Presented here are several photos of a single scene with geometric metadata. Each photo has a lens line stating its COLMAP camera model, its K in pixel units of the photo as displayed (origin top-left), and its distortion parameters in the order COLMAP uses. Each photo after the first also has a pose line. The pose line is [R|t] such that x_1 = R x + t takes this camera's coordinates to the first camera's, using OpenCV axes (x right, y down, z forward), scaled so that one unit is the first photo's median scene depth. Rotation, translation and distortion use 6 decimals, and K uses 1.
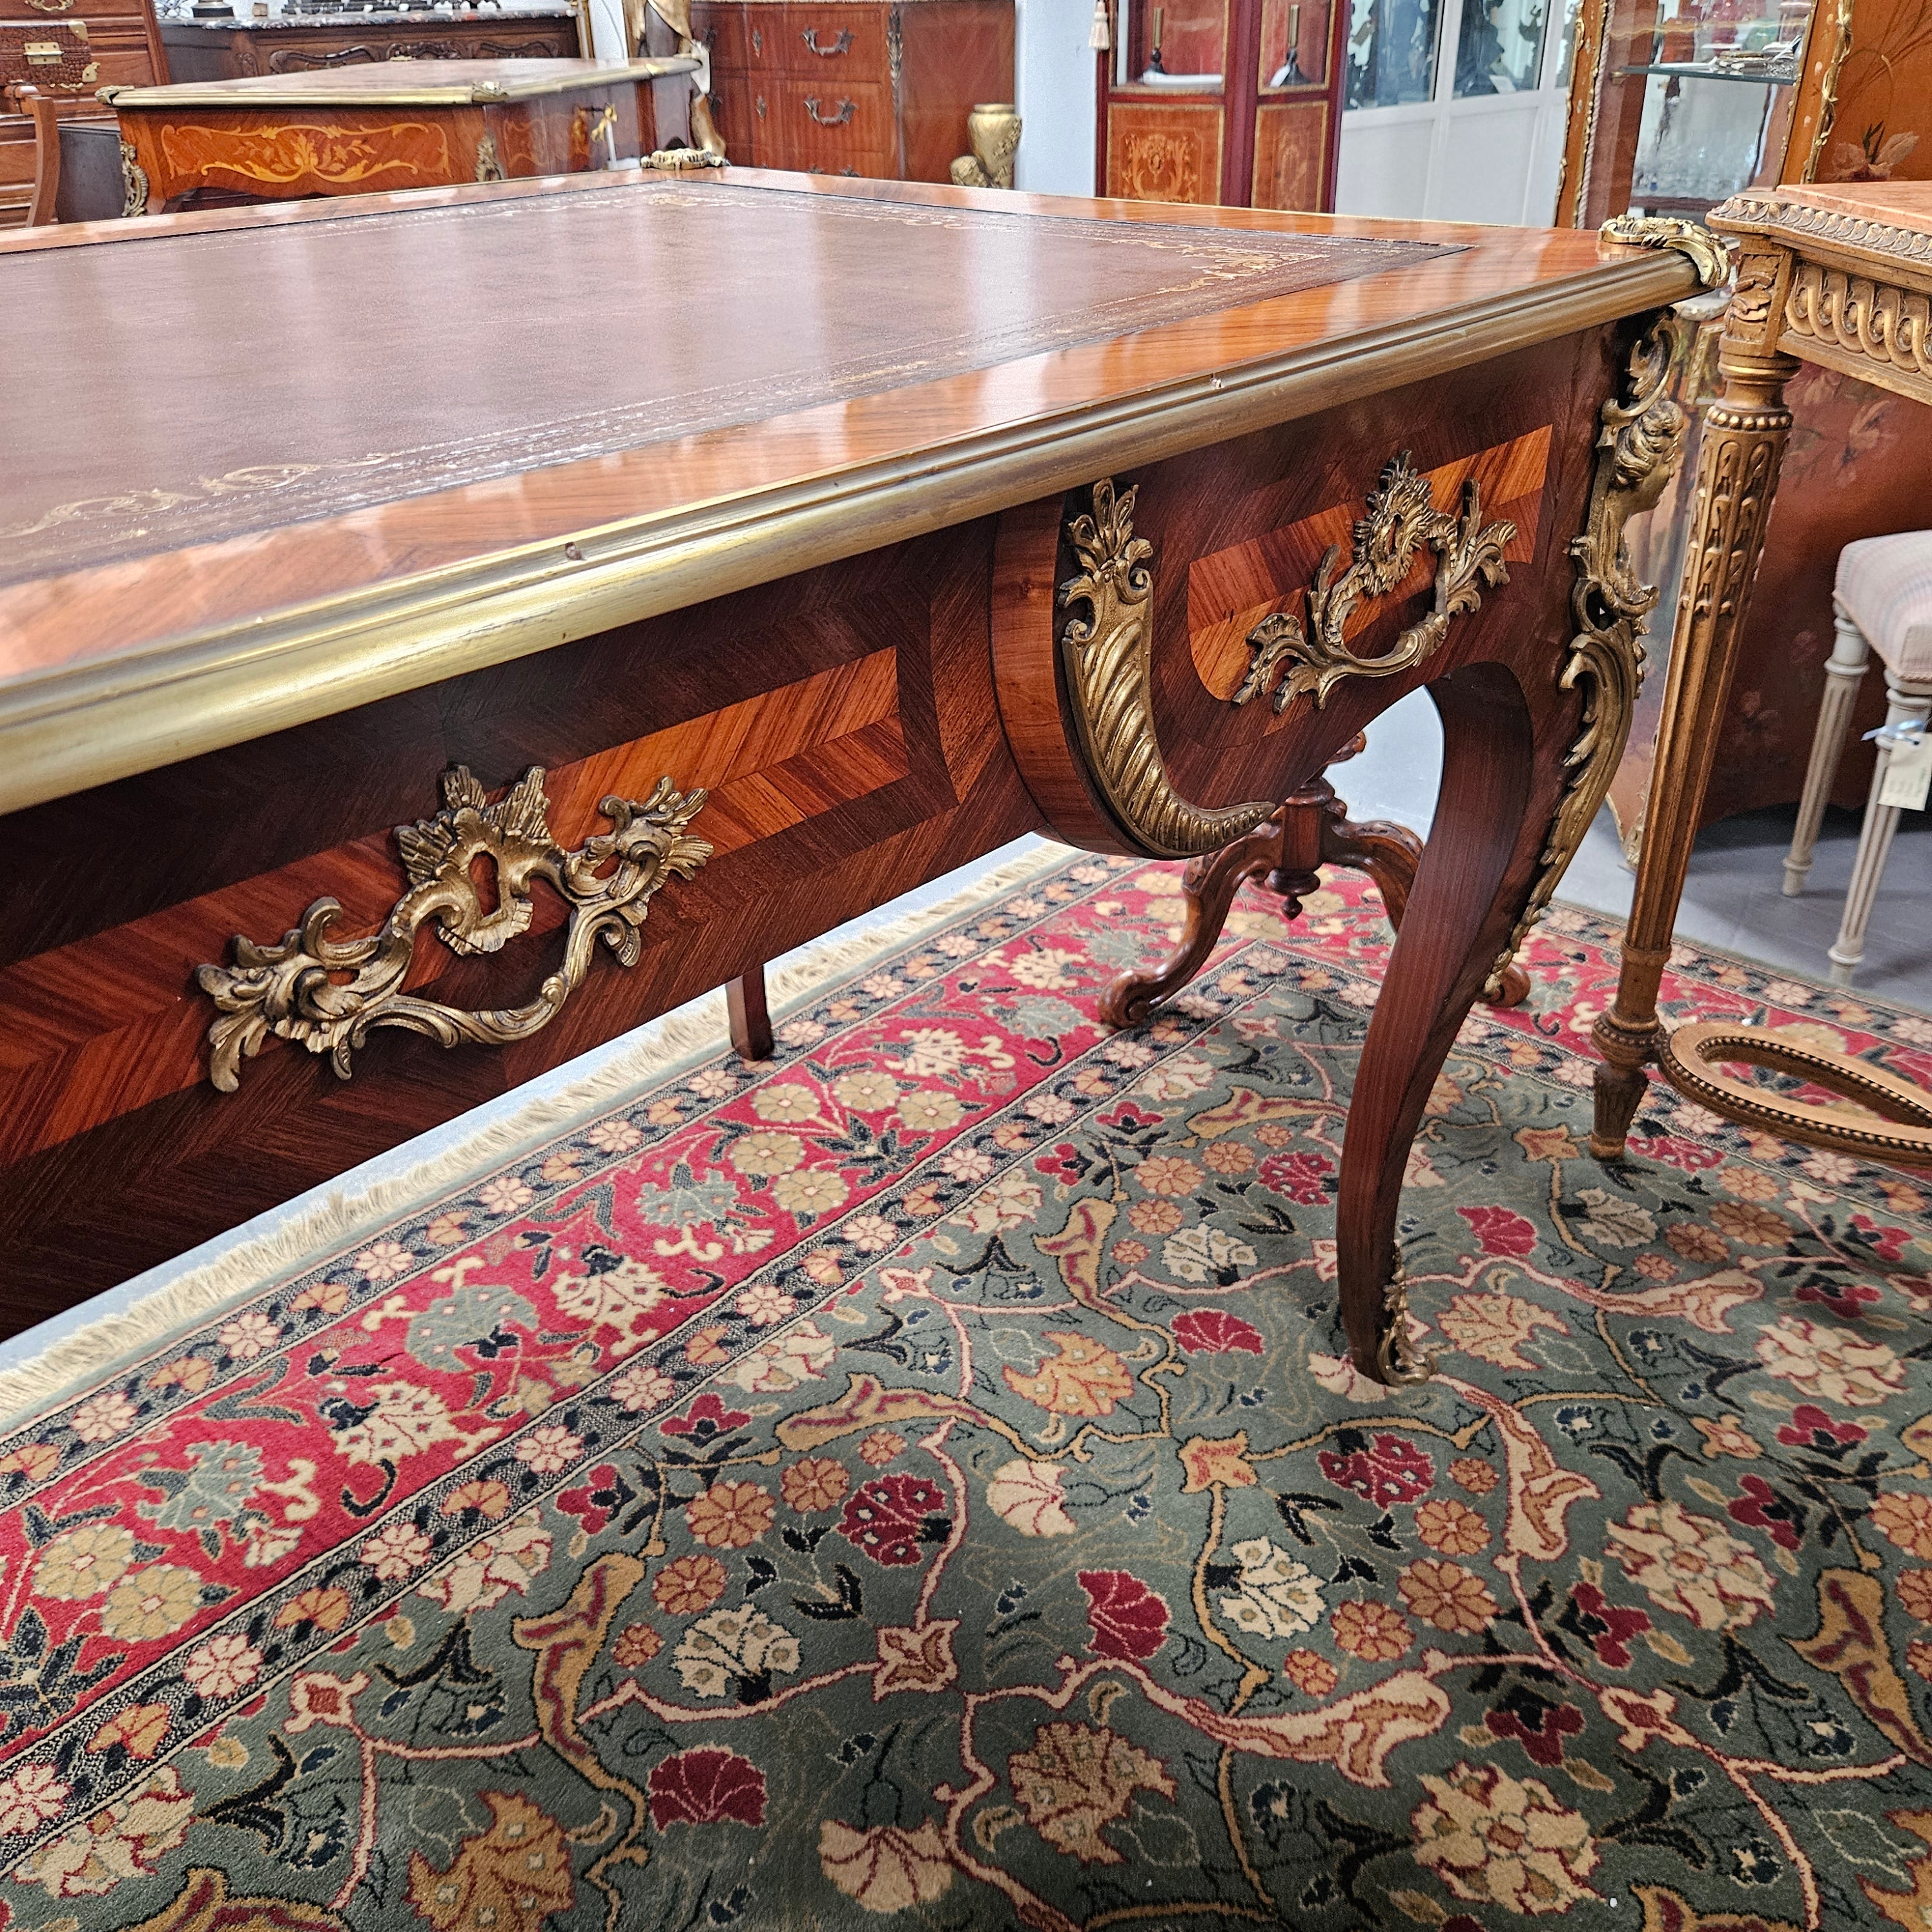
lens RADIAL K [[1759.1, 0, 973.4], [0, 1759.1, 964.7], [0, 0, 1]] dist [0.022433, 0.000000]
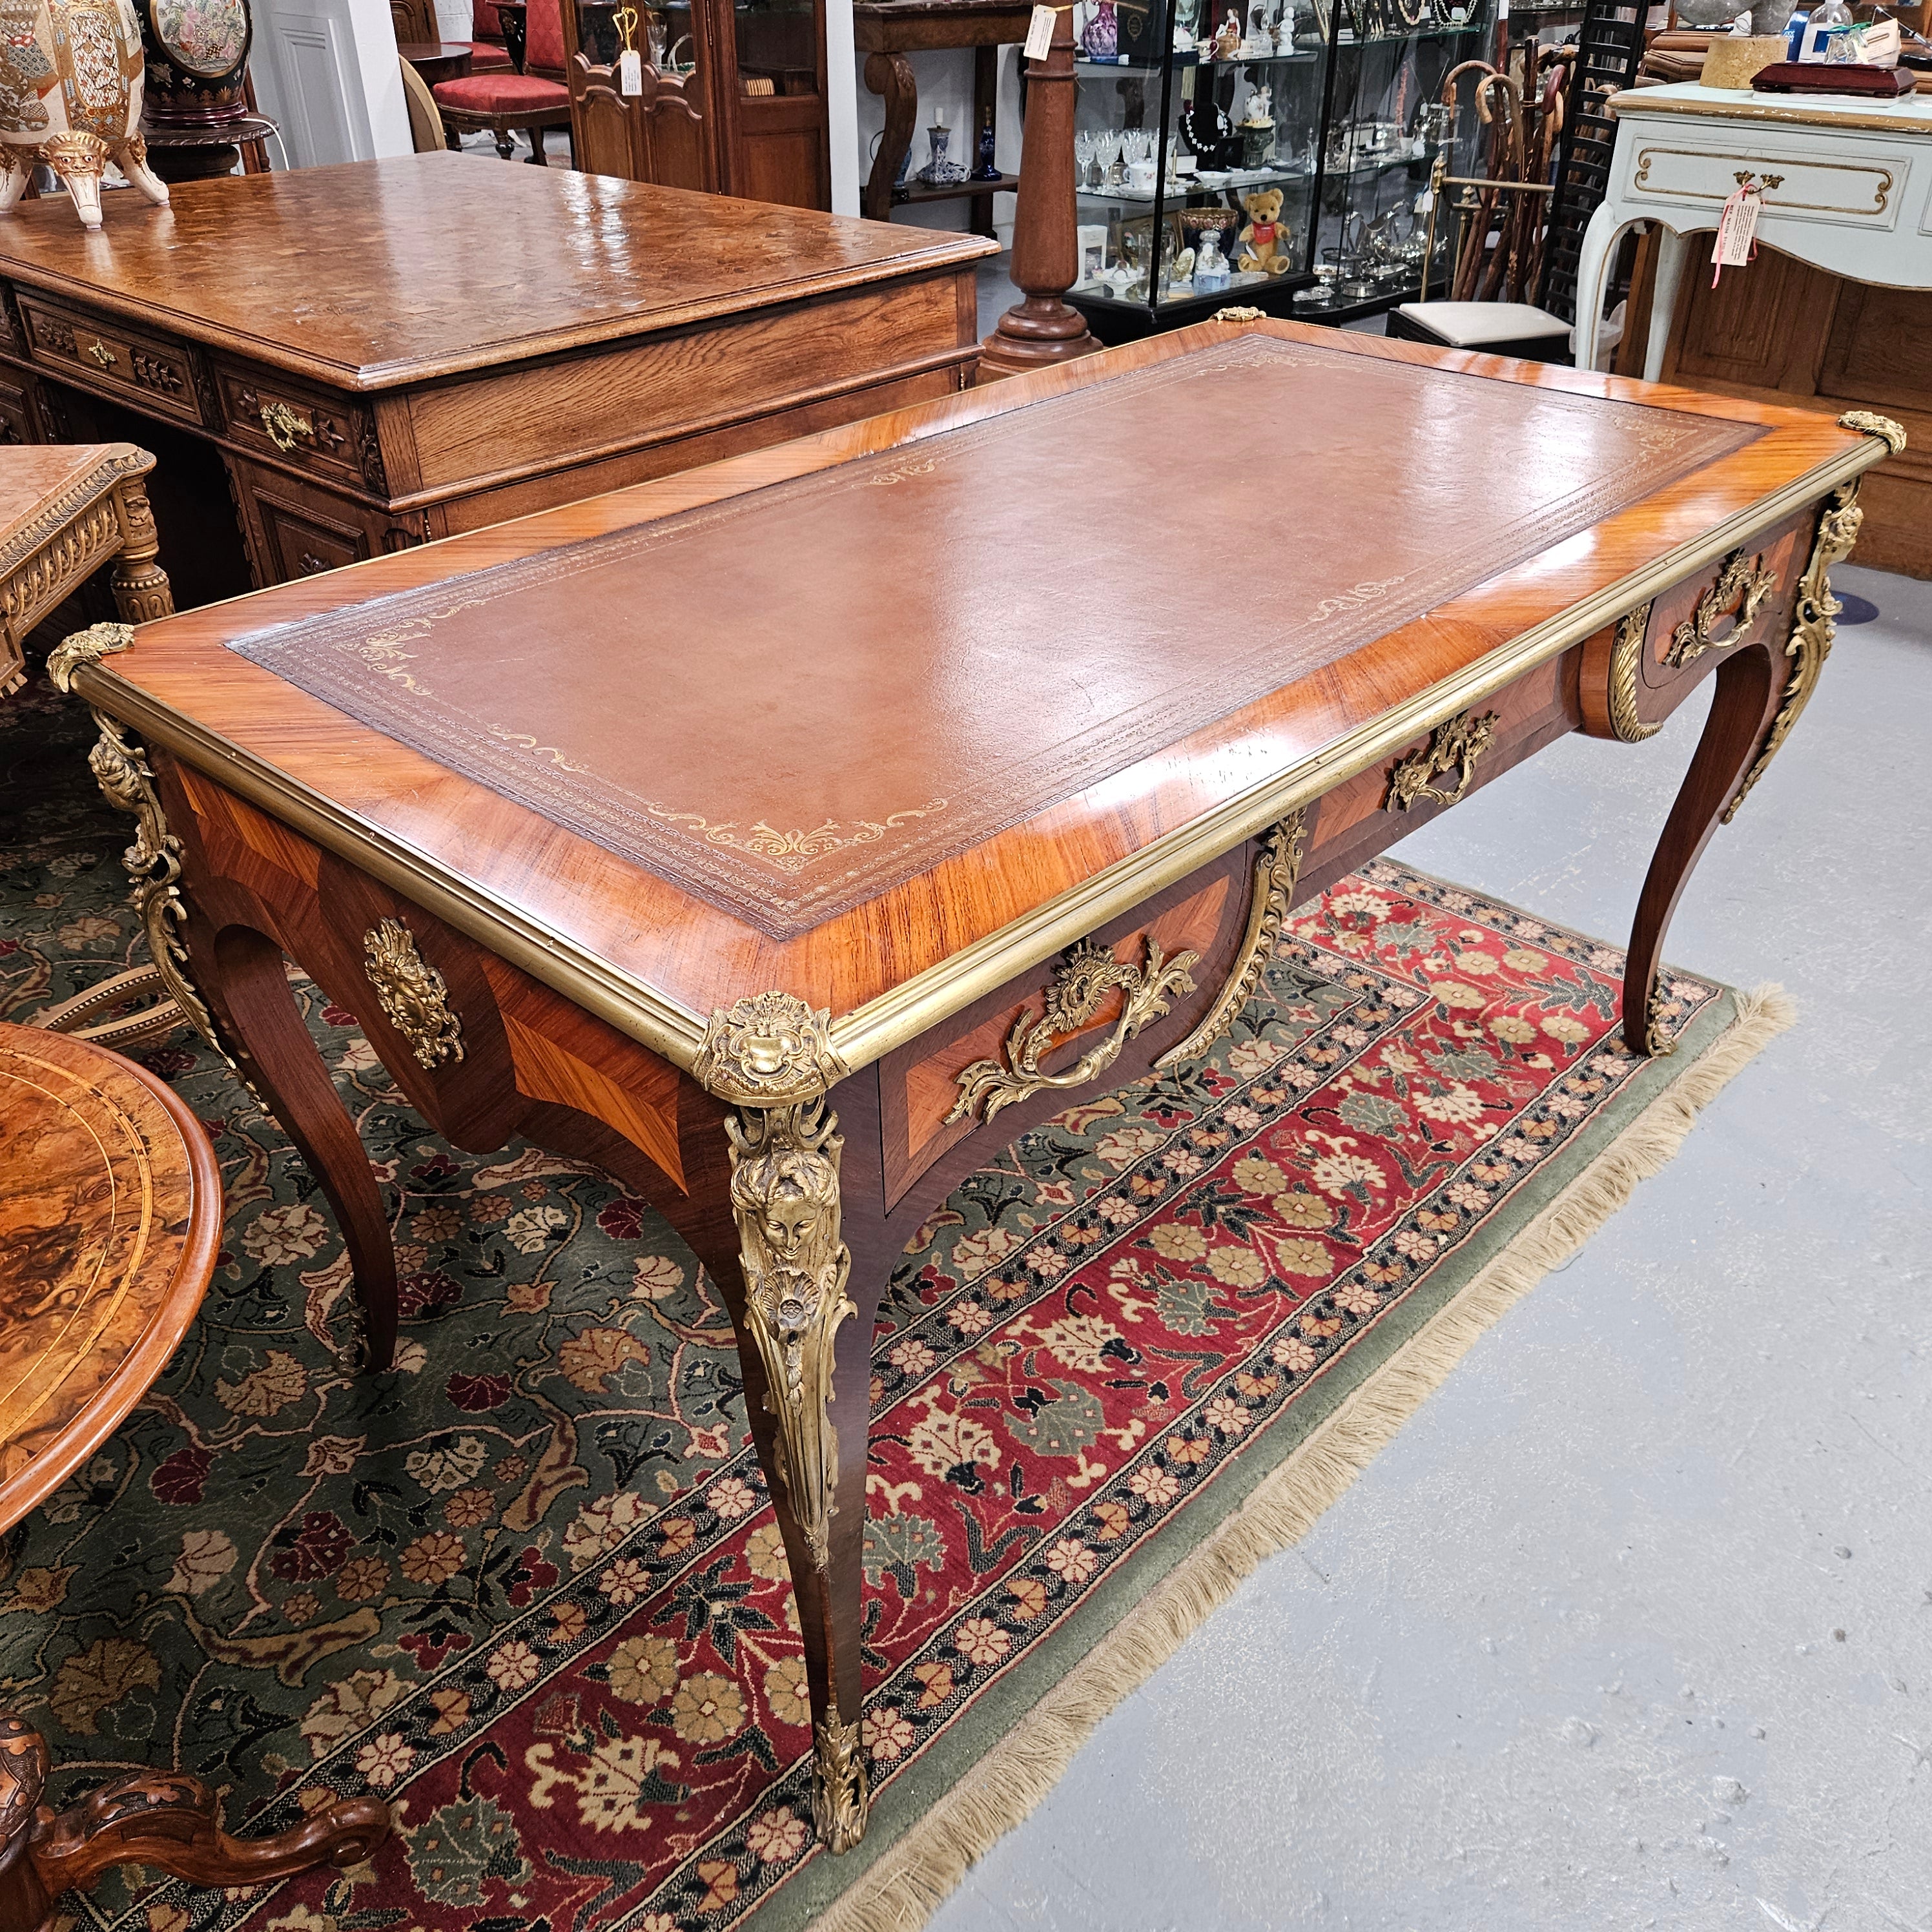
lens RADIAL K [[1759.1, 0, 947.8], [0, 1759.1, 948.2], [0, 0, 1]] dist [0.022433, 0.000000]
pose [[-0.999083, -0.000493, 0.042806, -0.277726], [0.037166, 0.486189, 0.873063, -1.126248], [-0.021242, 0.873854, -0.485725, 1.402640]]
